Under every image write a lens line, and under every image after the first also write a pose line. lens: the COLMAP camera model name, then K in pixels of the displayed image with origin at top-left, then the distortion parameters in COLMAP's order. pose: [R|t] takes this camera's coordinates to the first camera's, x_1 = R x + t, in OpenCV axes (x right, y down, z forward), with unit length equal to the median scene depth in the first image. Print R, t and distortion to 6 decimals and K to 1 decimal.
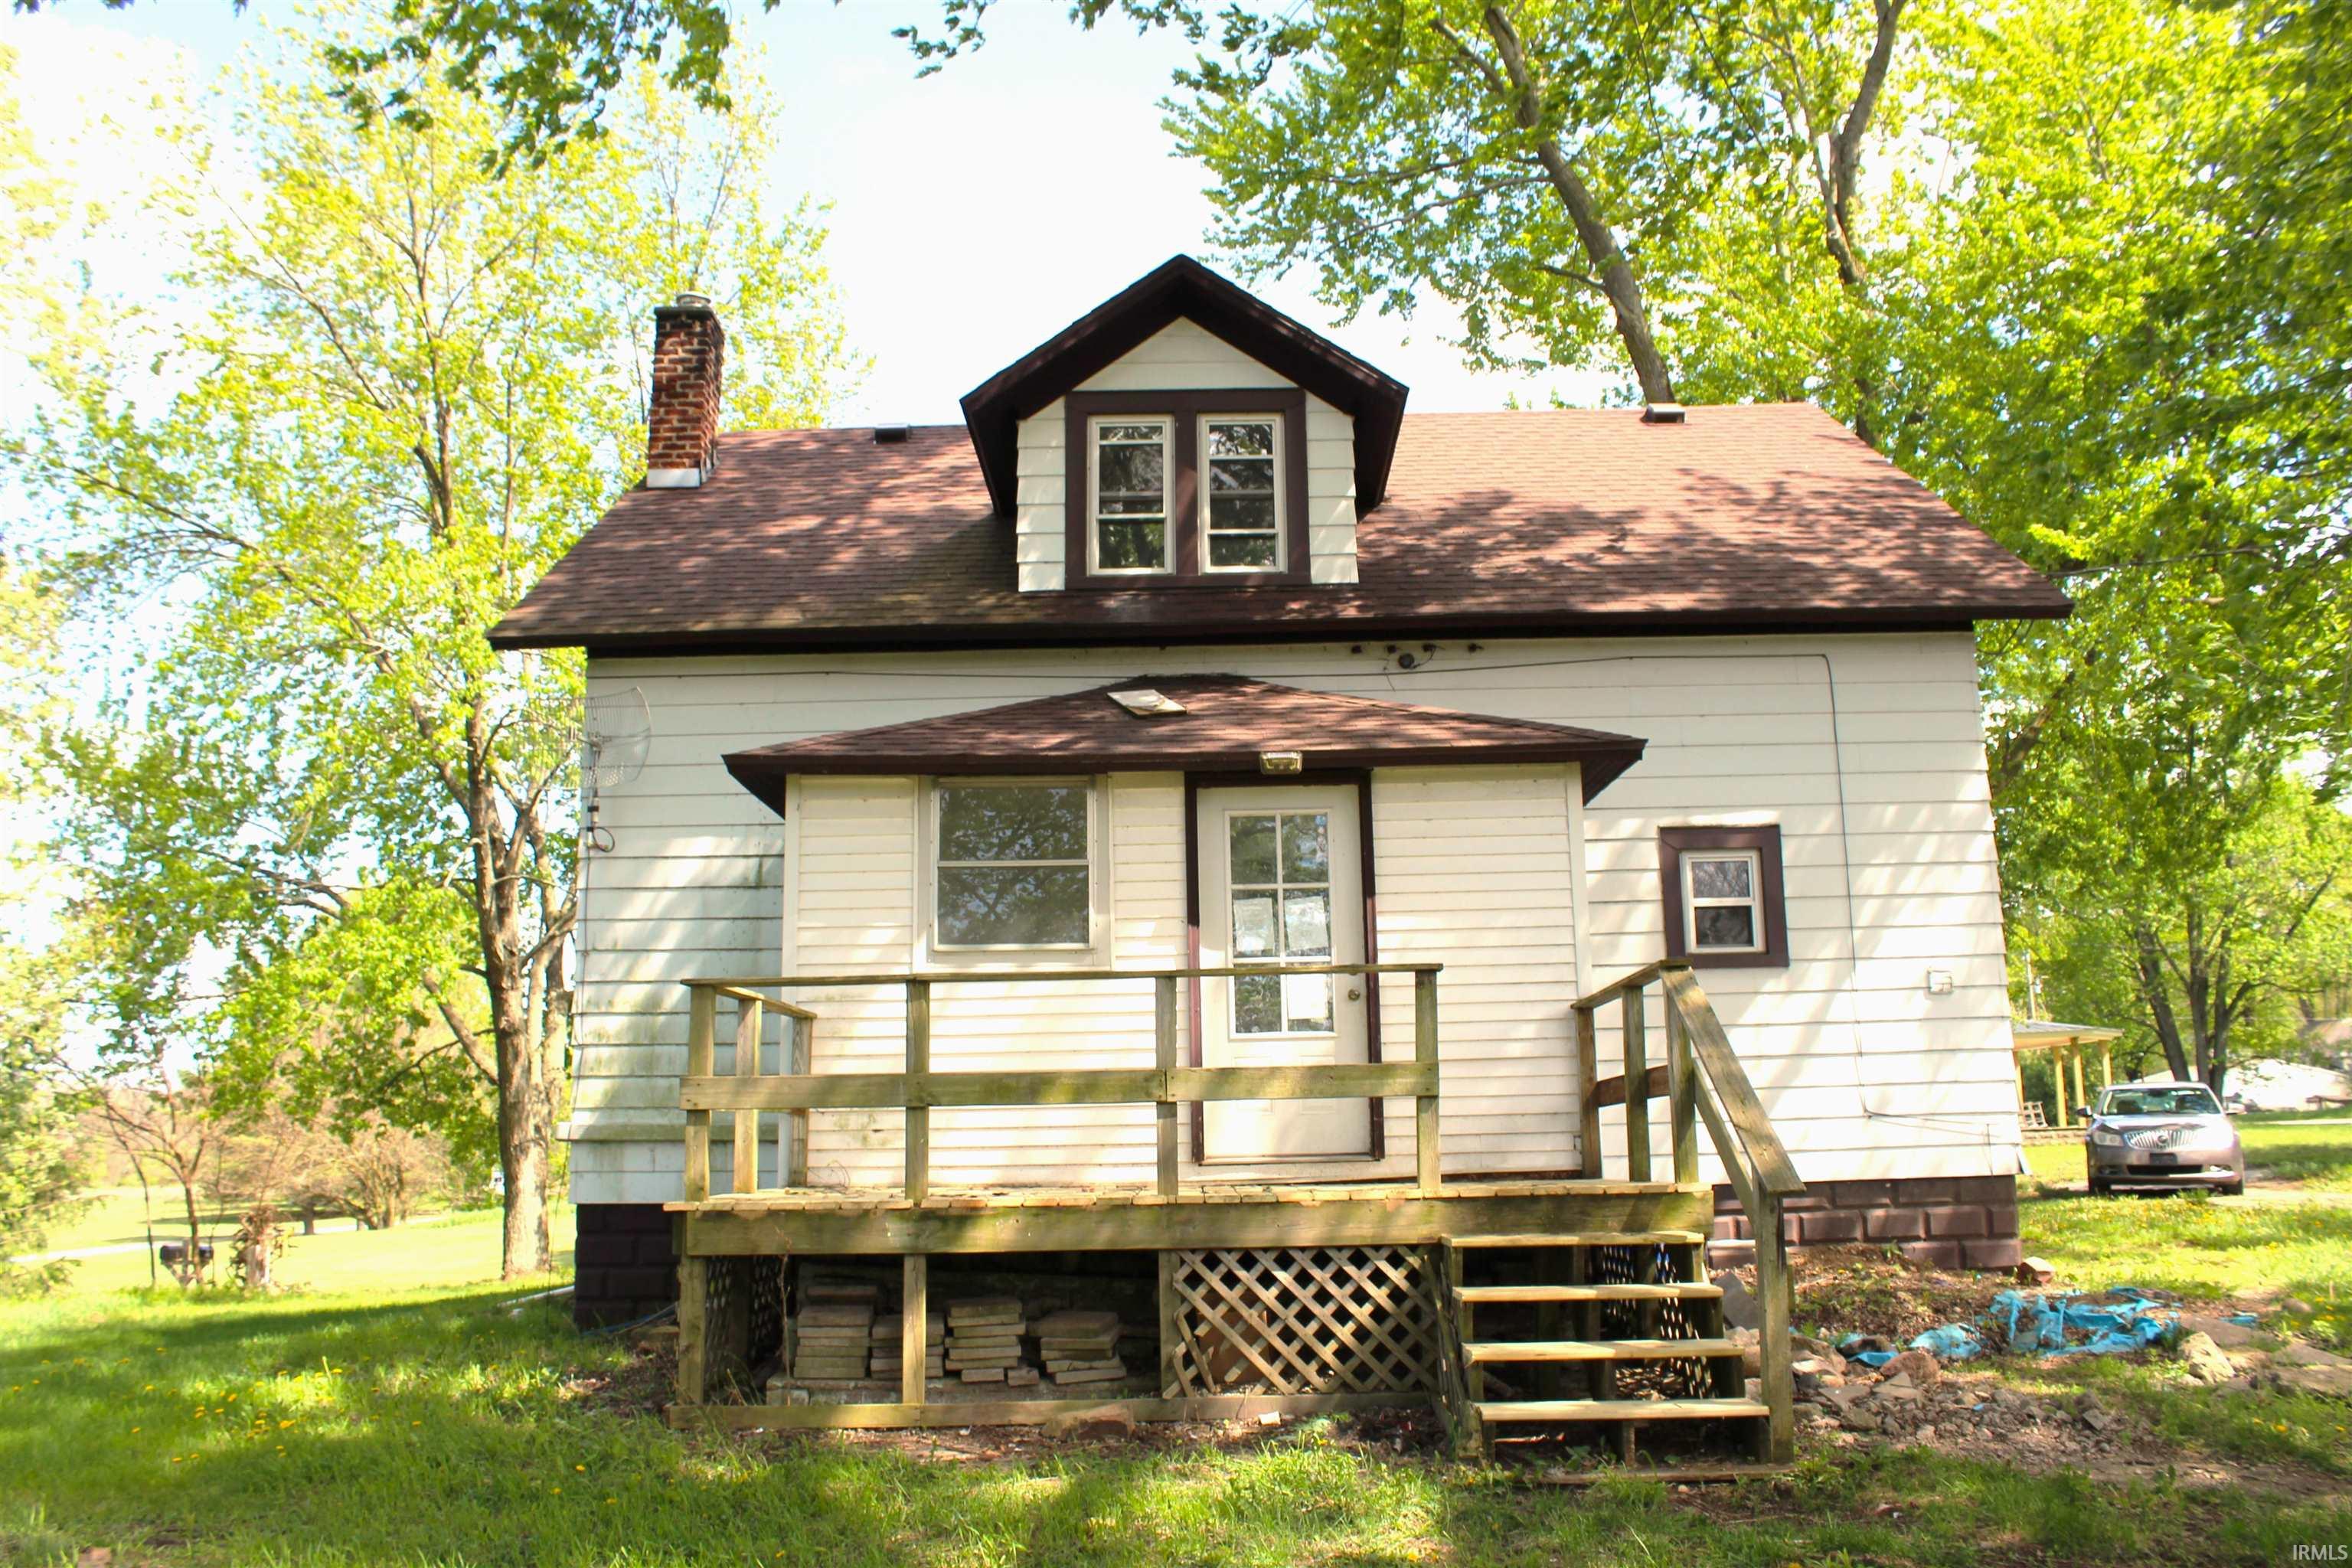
lens RADIAL K [[1955.8, 0, 1176.0], [0, 1955.8, 784.0], [0, 0, 1]] dist [-0.167205, 0.145931]
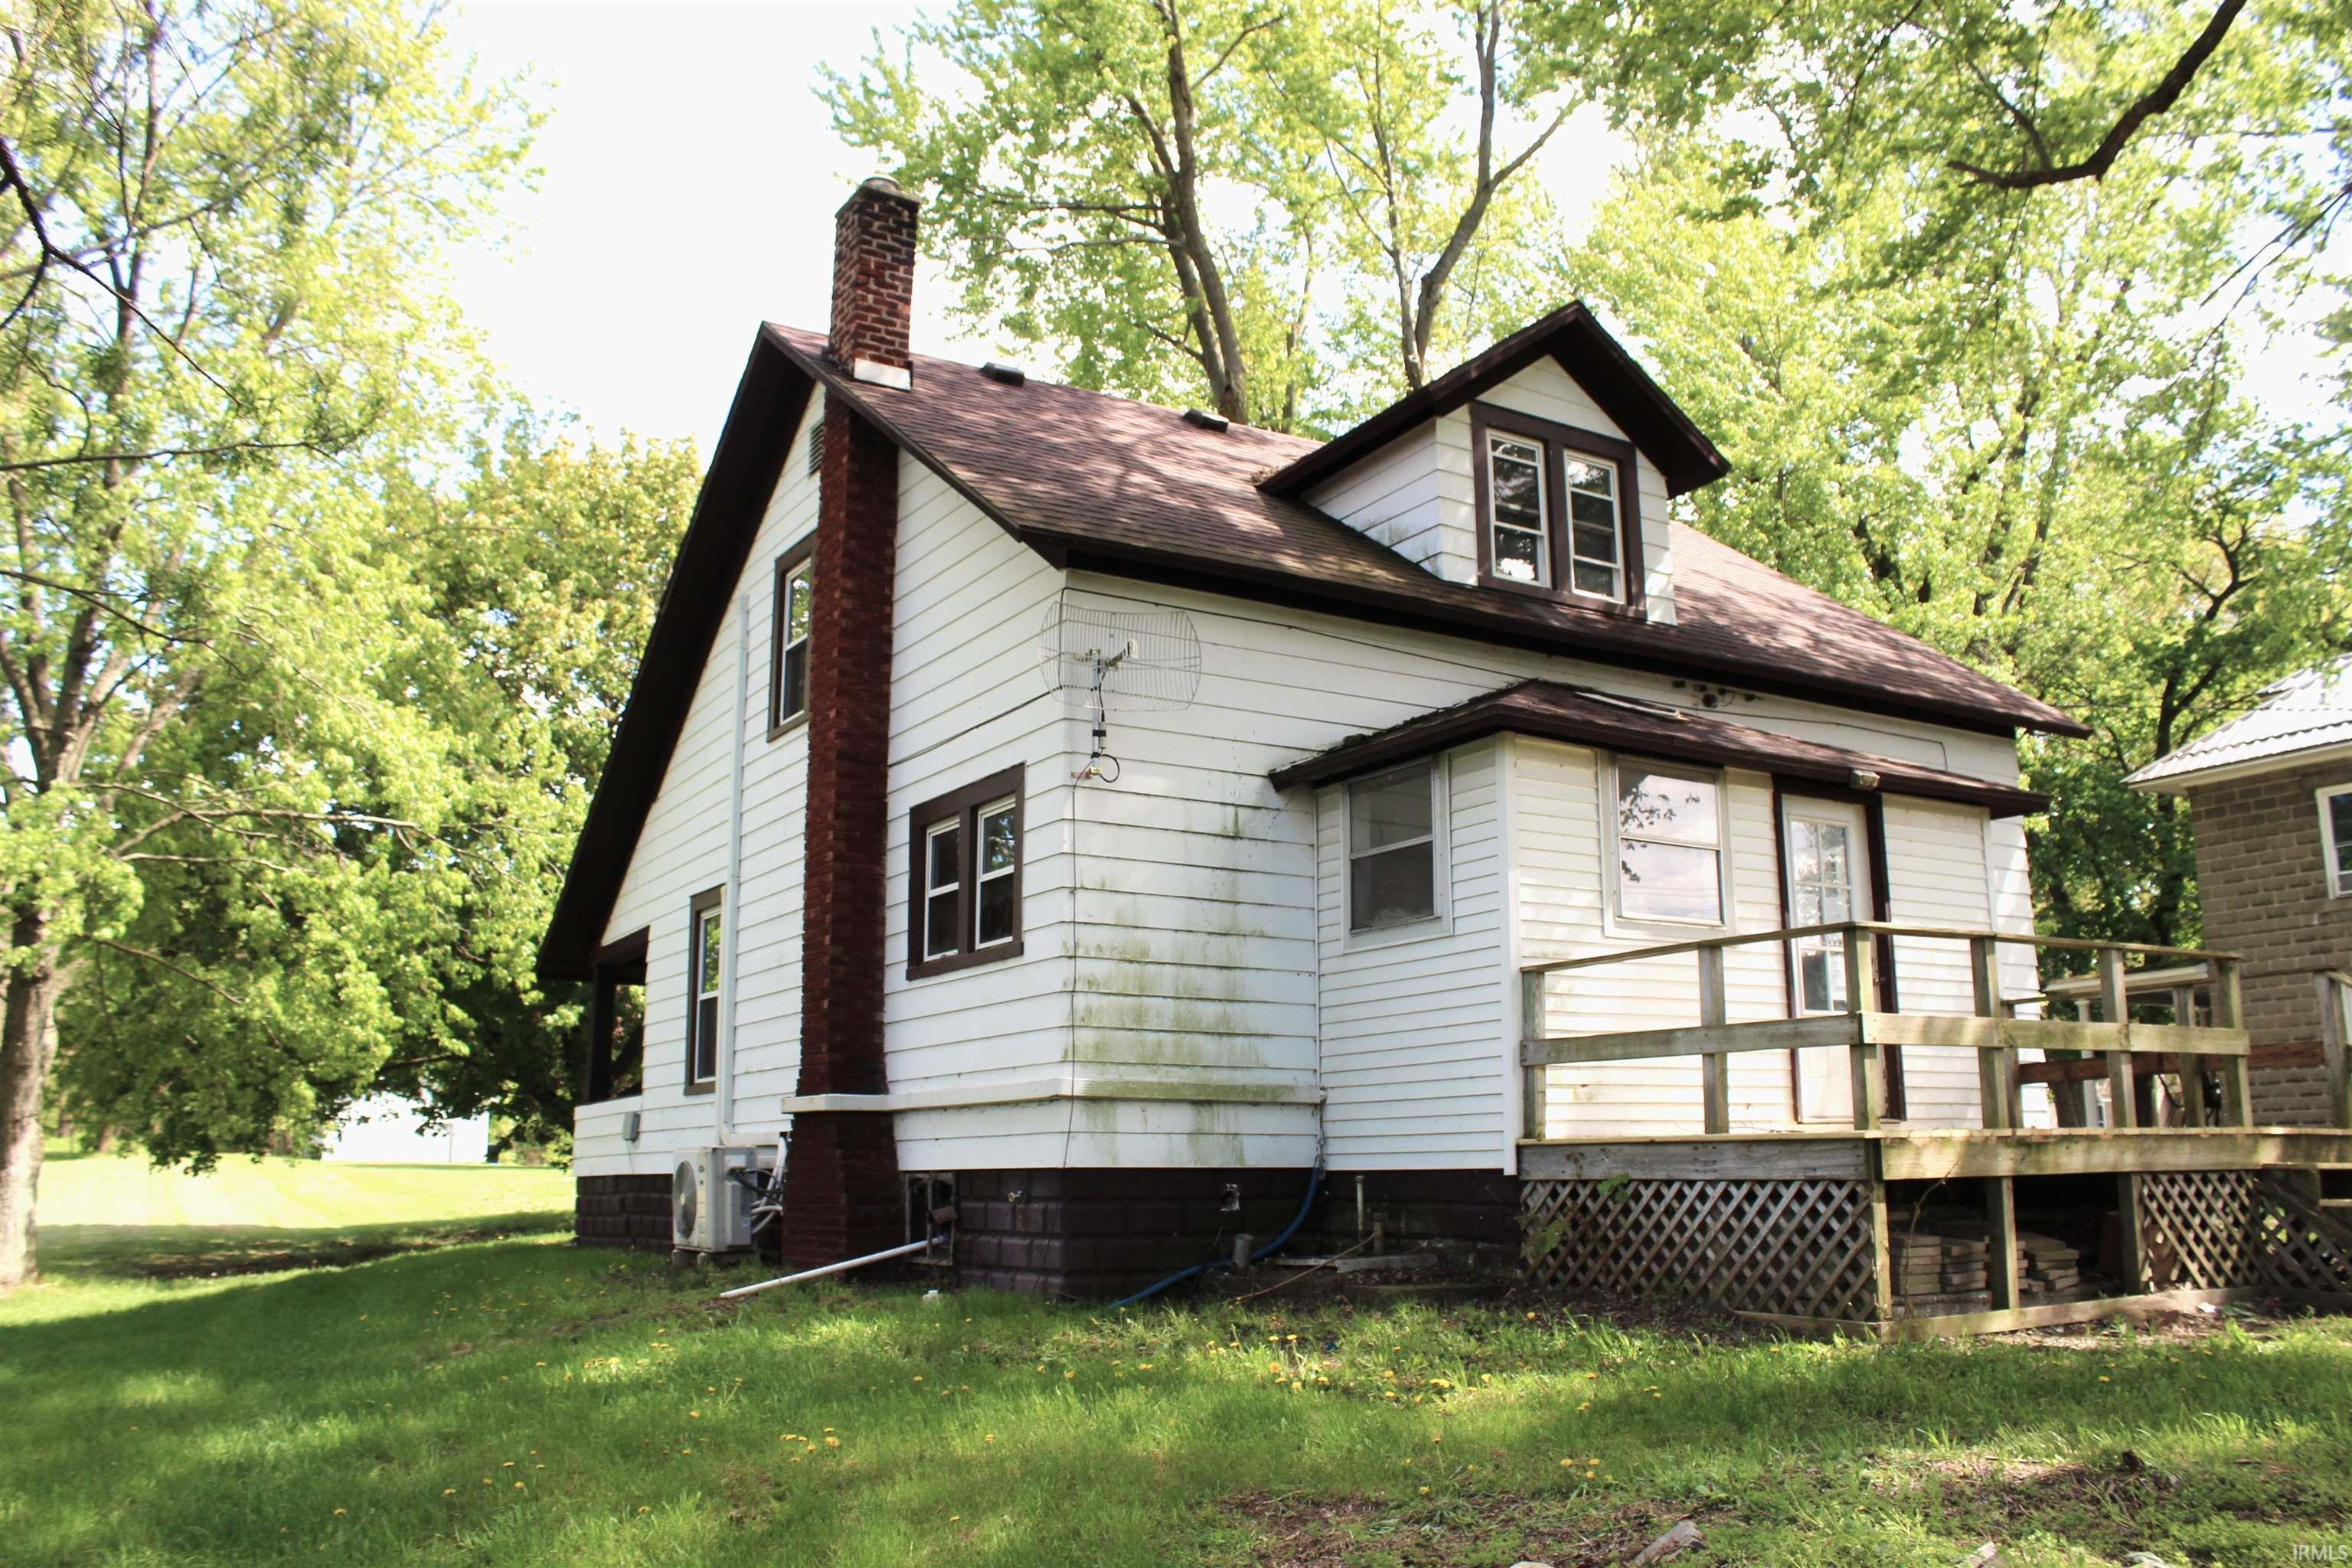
lens RADIAL K [[1955.8, 0, 1176.0], [0, 1955.8, 784.0], [0, 0, 1]] dist [-0.167205, 0.145931]
pose [[0.852219, 0.121074, 0.508983, -0.731847], [-0.109729, 0.992580, -0.052383, 0.080393], [-0.511549, -0.011208, 0.859181, 0.187227]]
